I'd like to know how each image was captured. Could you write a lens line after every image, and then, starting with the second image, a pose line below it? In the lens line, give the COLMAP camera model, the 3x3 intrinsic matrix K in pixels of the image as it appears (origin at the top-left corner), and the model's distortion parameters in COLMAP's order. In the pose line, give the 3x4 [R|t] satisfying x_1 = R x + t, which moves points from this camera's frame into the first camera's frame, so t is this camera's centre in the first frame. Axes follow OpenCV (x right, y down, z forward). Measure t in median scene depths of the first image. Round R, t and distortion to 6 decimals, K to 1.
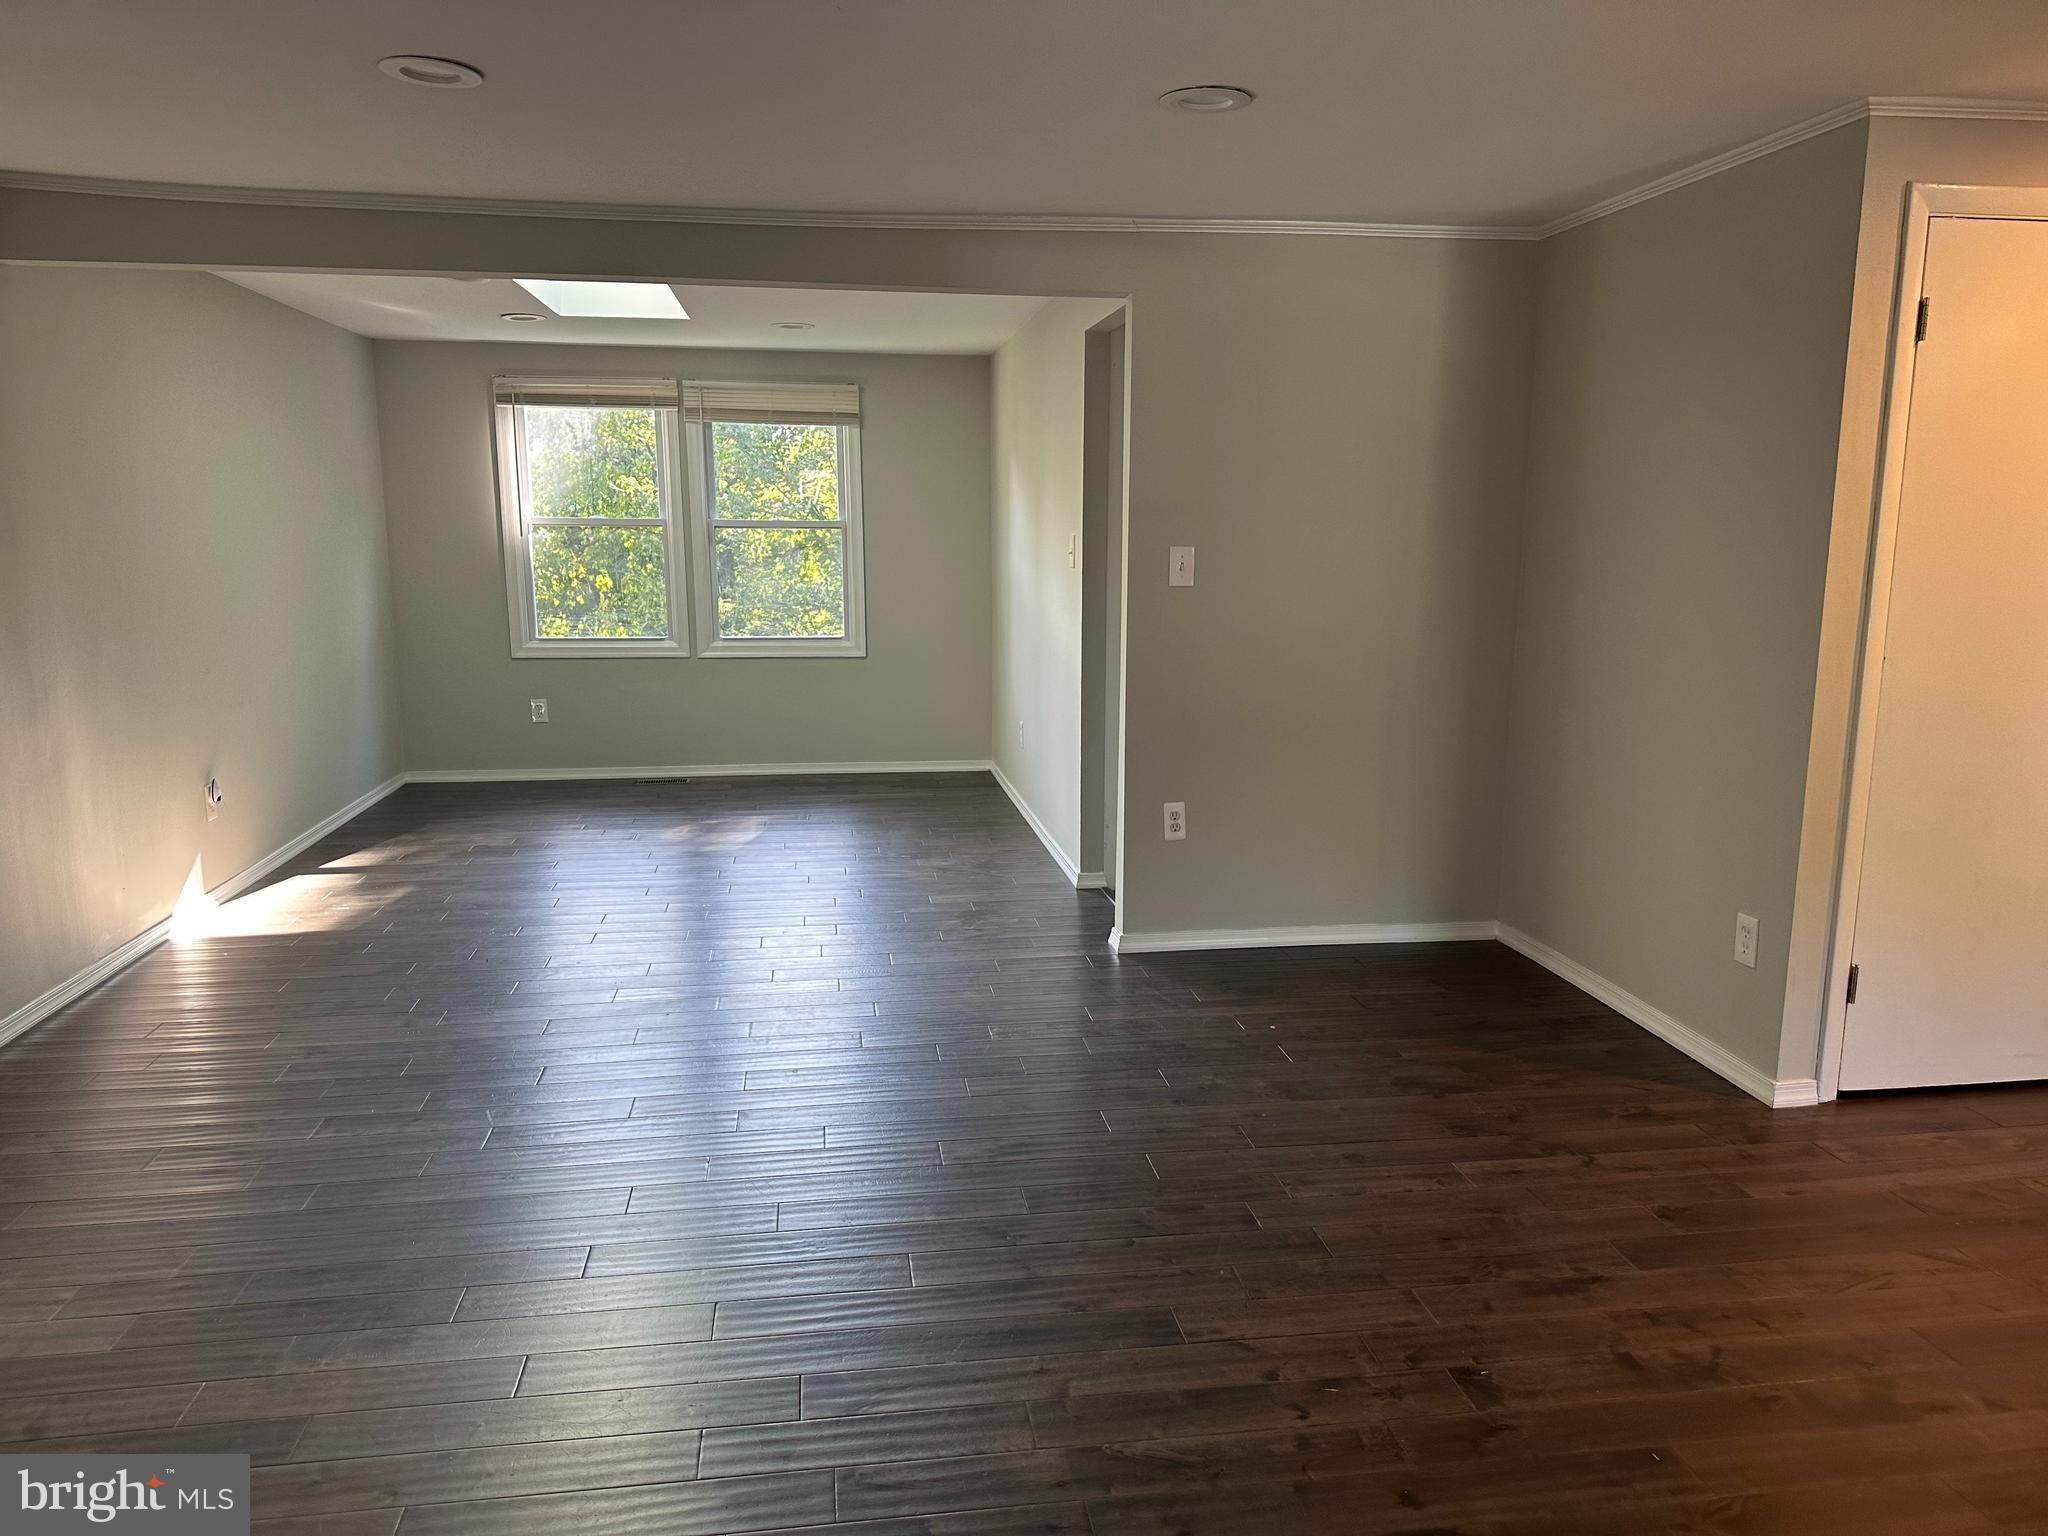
lens RADIAL K [[1421.8, 0, 1026.1], [0, 1421.8, 770.7], [0, 0, 1]] dist [0.039865, -0.047000]
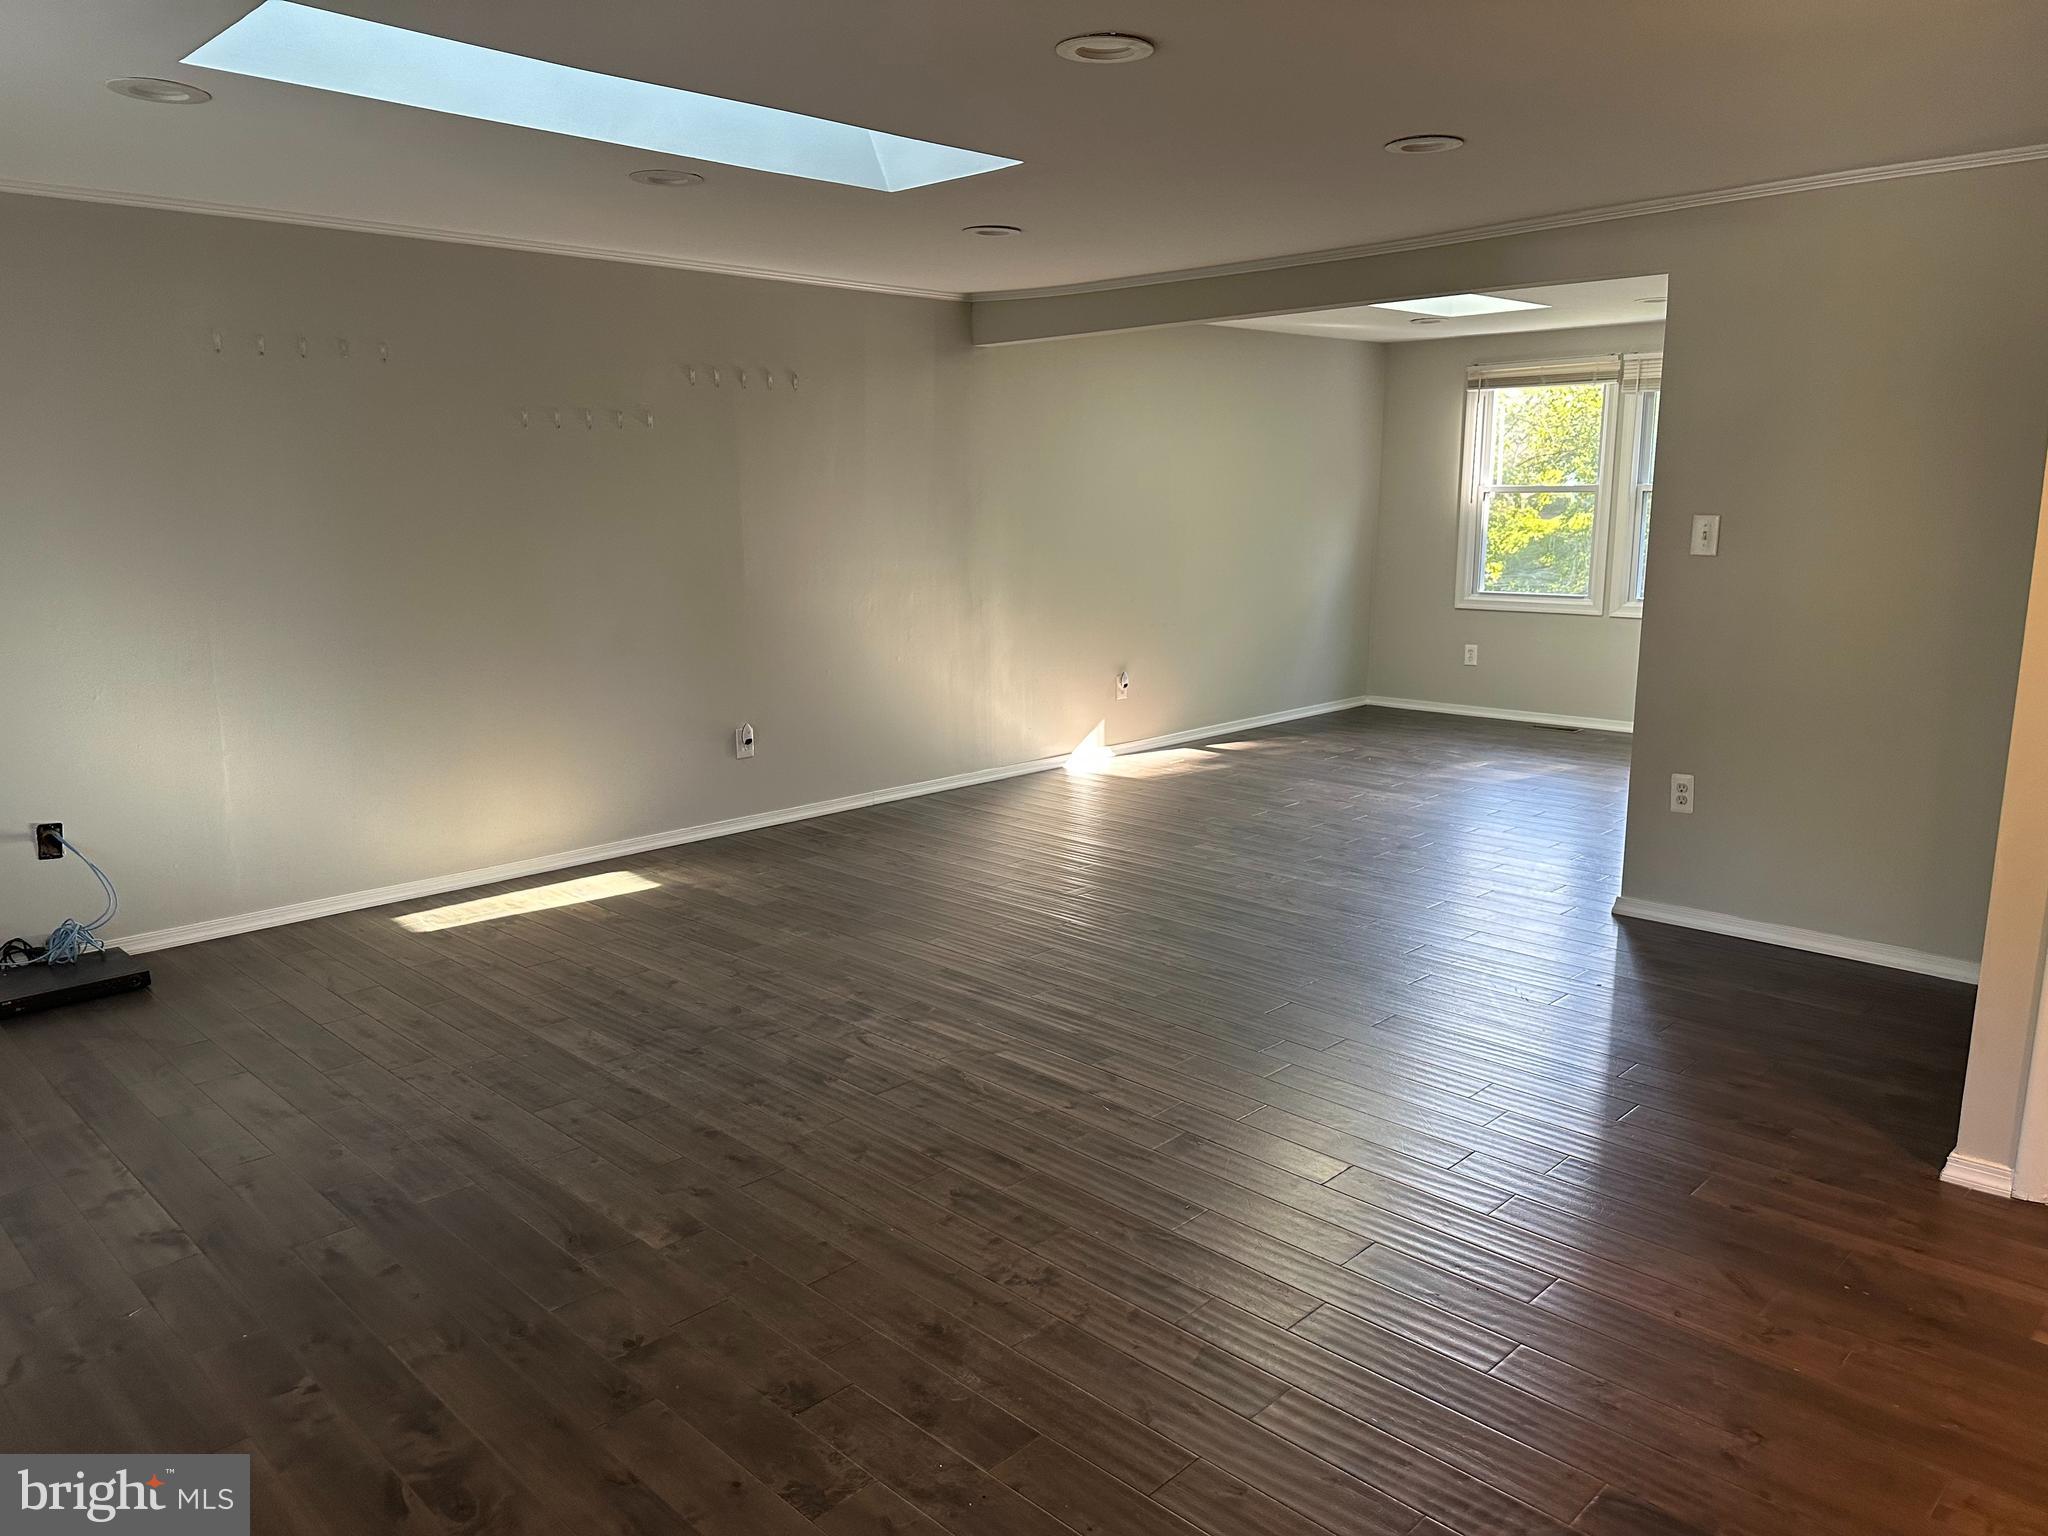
lens RADIAL K [[1421.8, 0, 1009.2], [0, 1421.8, 775.3], [0, 0, 1]] dist [0.039865, -0.047000]
pose [[0.591136, 0.151736, -0.792171, 0.390830], [-0.128592, 0.987312, 0.093156, -0.006127], [0.796255, 0.046799, 0.603148, 0.012921]]
